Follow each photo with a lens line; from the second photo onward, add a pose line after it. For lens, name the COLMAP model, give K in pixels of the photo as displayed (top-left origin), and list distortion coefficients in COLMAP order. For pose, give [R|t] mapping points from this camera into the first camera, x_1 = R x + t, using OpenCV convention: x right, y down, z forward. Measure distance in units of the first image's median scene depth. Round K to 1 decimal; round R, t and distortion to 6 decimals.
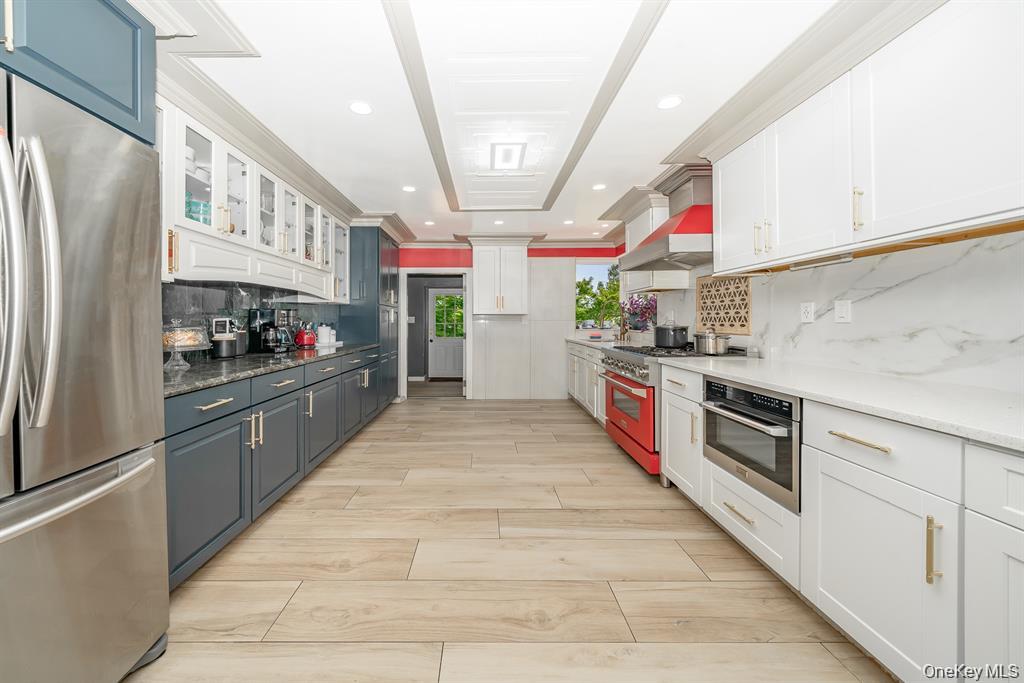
lens RADIAL K [[350.3, 0, 478.6], [0, 350.3, 322.5], [0, 0, 1]] dist [0.000512, -0.000018]
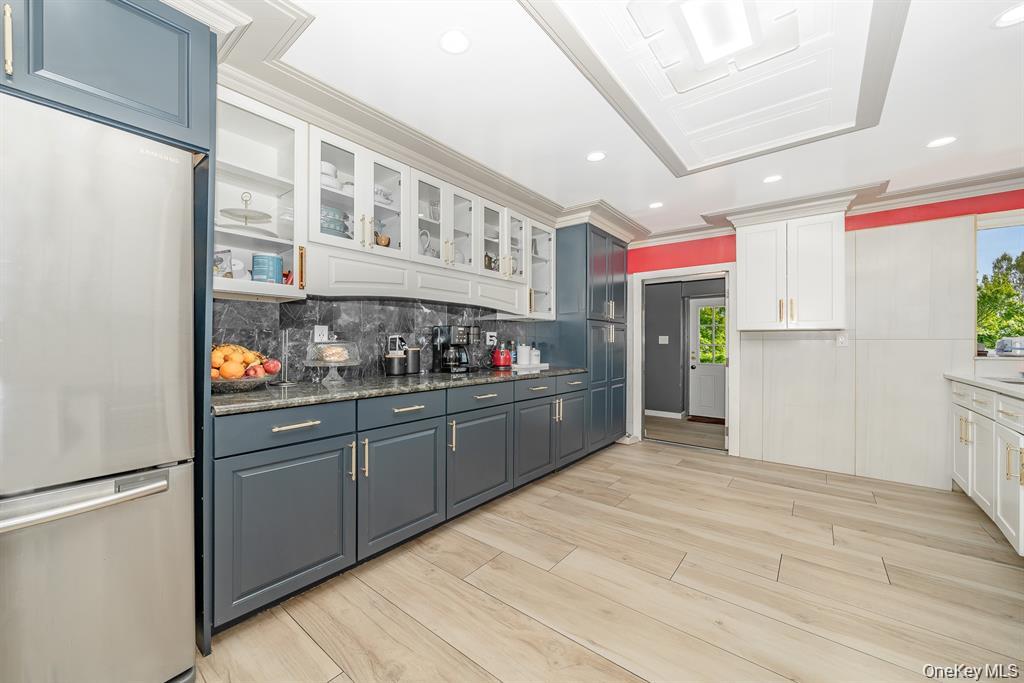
lens RADIAL K [[372.1, 0, 515.8], [0, 372.1, 342.5], [0, 0, 1]] dist [-0.005466, 0.000690]
pose [[0.785834, 0.002941, -0.618430, 0.161477], [-0.006362, 0.999974, -0.003329, 0.007990], [0.618404, 0.006550, 0.785833, 0.321190]]
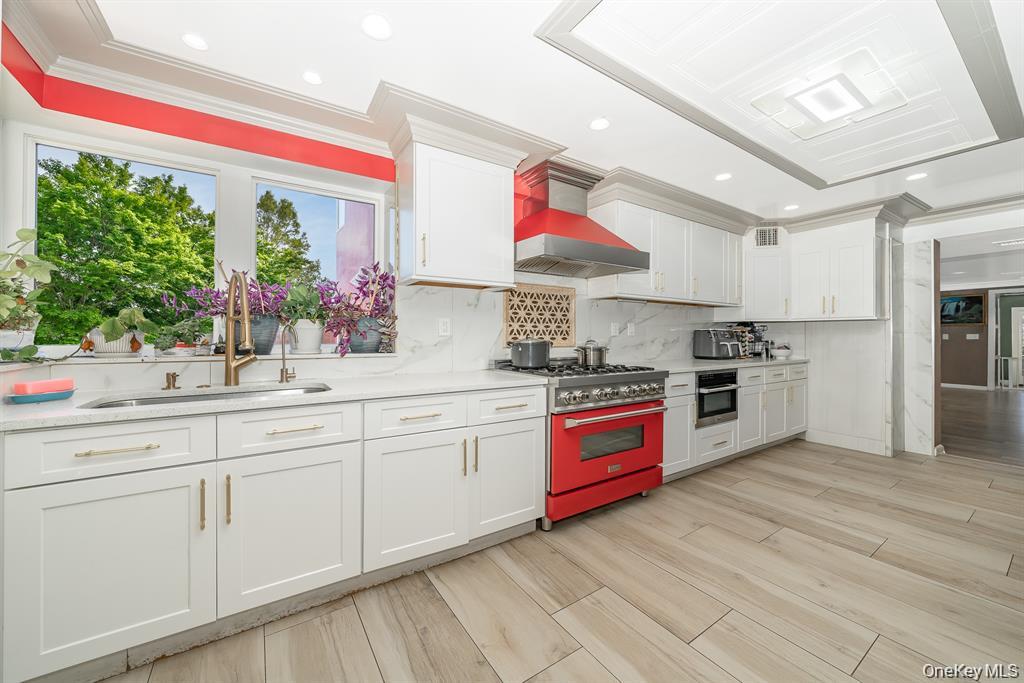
lens RADIAL K [[394.5, 0, 519.1], [0, 394.5, 336.4], [0, 0, 1]] dist [-0.008621, -0.000009]
pose [[-0.572845, 0.000992, 0.819663, -0.175291], [0.002571, 0.999997, 0.000586, 0.000586], [-0.819660, 0.002443, -0.572846, 1.689059]]
